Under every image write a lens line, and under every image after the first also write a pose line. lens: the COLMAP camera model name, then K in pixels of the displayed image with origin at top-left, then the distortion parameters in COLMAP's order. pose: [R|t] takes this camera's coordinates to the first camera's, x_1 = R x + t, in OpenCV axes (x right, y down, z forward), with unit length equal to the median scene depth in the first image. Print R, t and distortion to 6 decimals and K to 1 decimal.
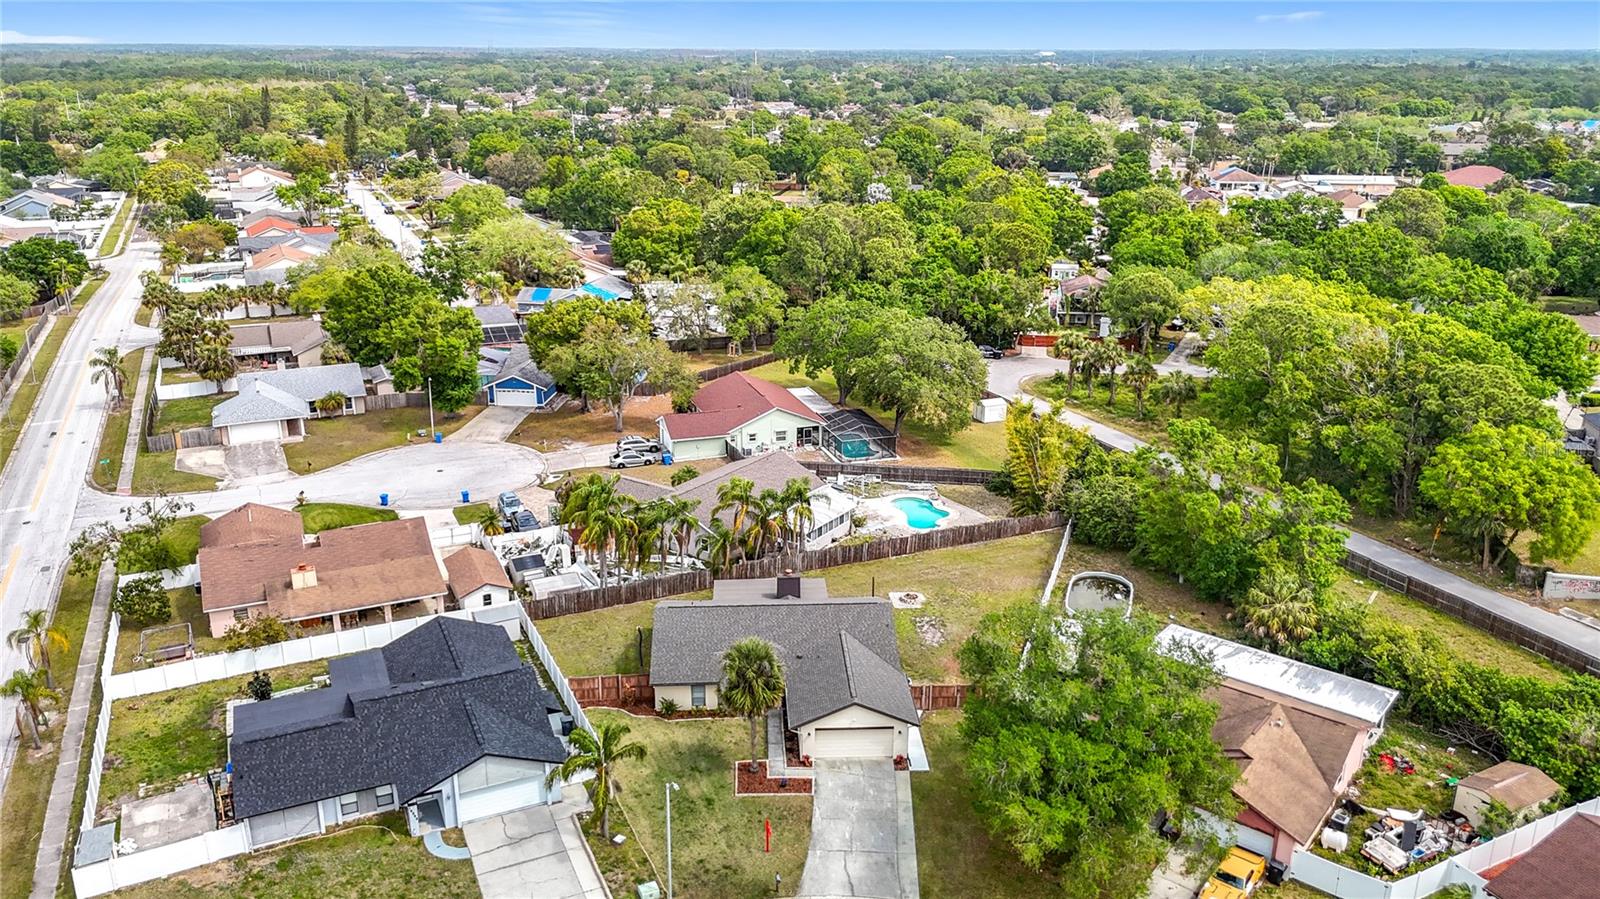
lens RADIAL K [[1194.0, 0, 800.0], [0, 1194.0, 449.5], [0, 0, 1]] dist [0.156613, -0.412180]
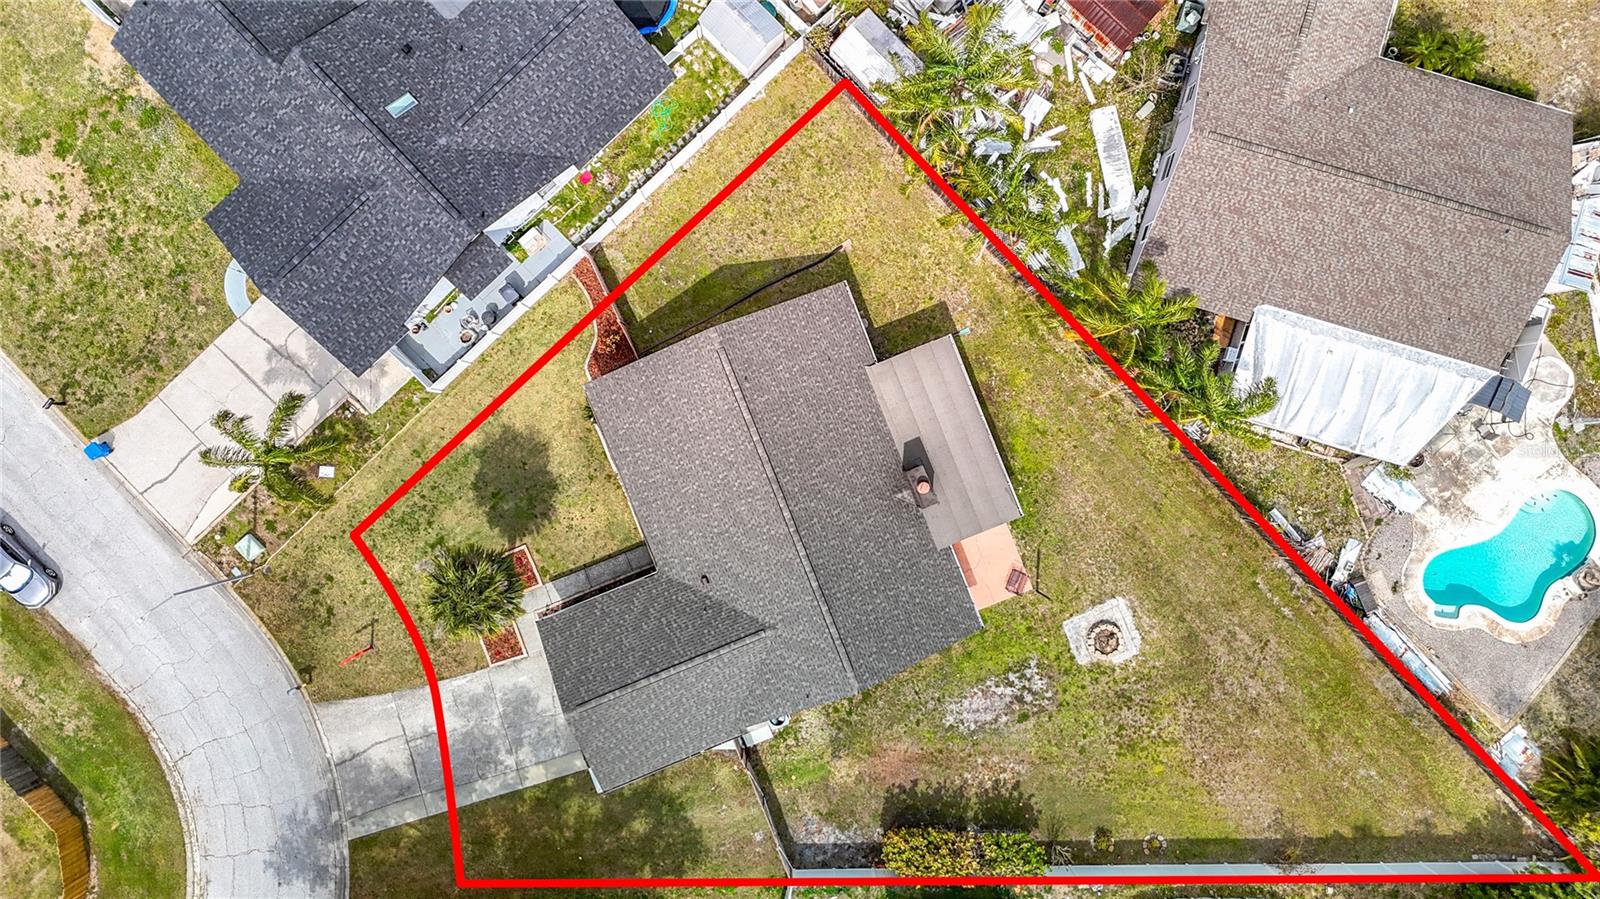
lens RADIAL K [[1171.6, 0, 800.0], [0, 1171.6, 449.5], [0, 0, 1]] dist [0.089266, -0.099688]
pose [[0.324432, 0.945679, 0.020881, -0.066403], [-0.310362, 0.085570, 0.946759, -0.465114], [0.893543, -0.313639, 0.321265, 0.899846]]
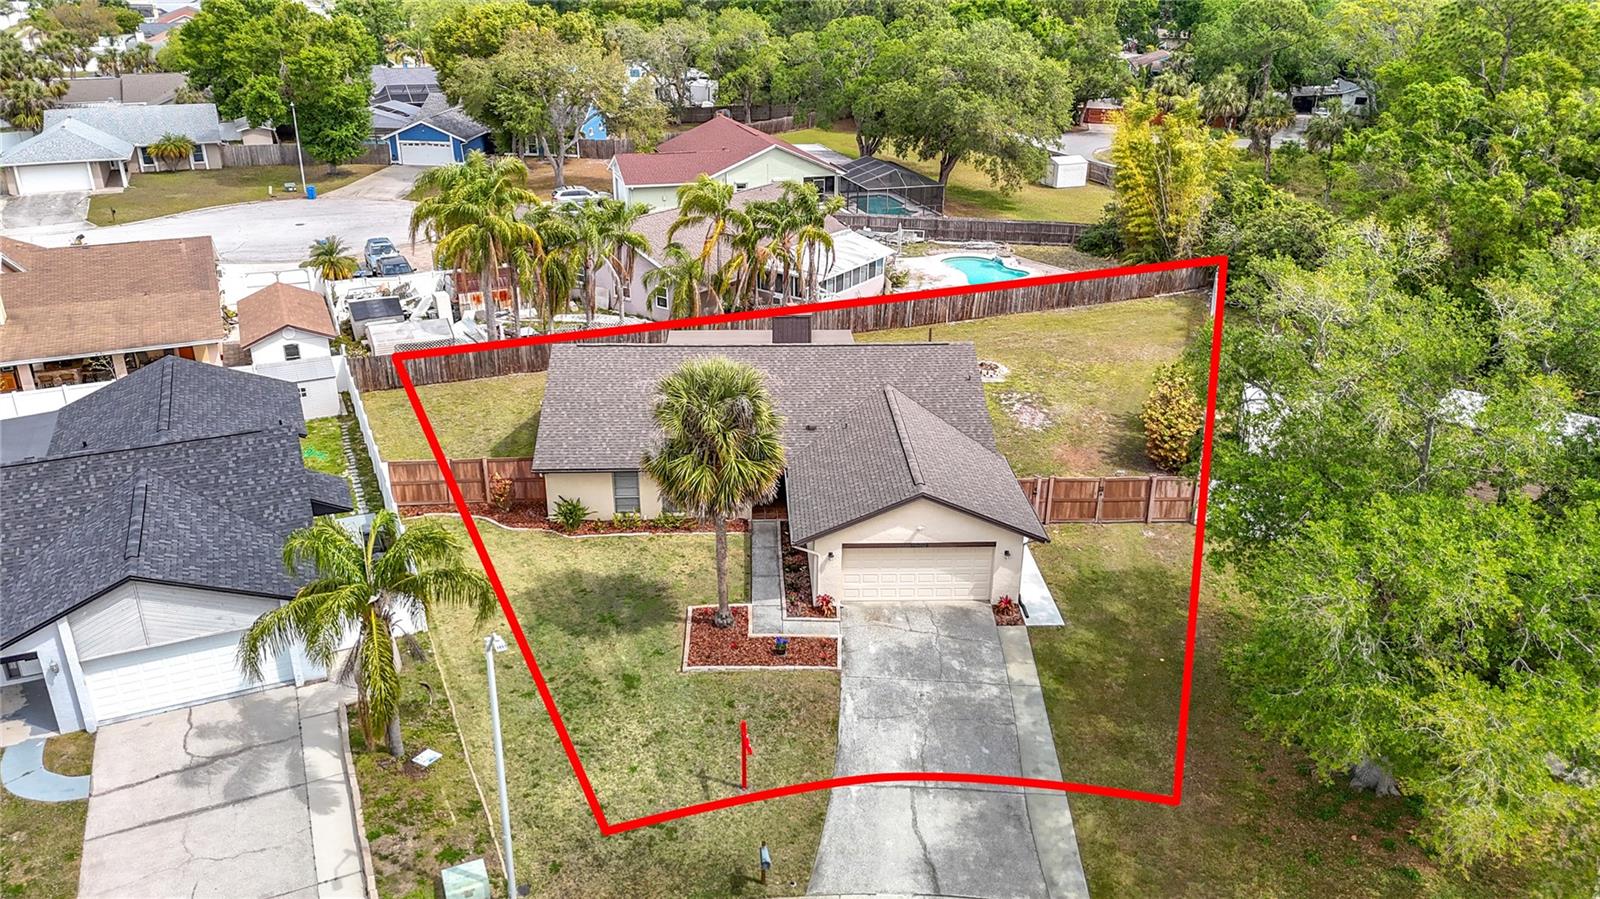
lens RADIAL K [[1171.6, 0, 800.0], [0, 1171.6, 449.5], [0, 0, 1]] dist [0.089266, -0.099688]
pose [[0.999974, 0.007133, -0.001010, -0.005205], [-0.007017, 0.996127, 0.087640, 0.141710], [0.001631, -0.087631, 0.996152, 0.484856]]
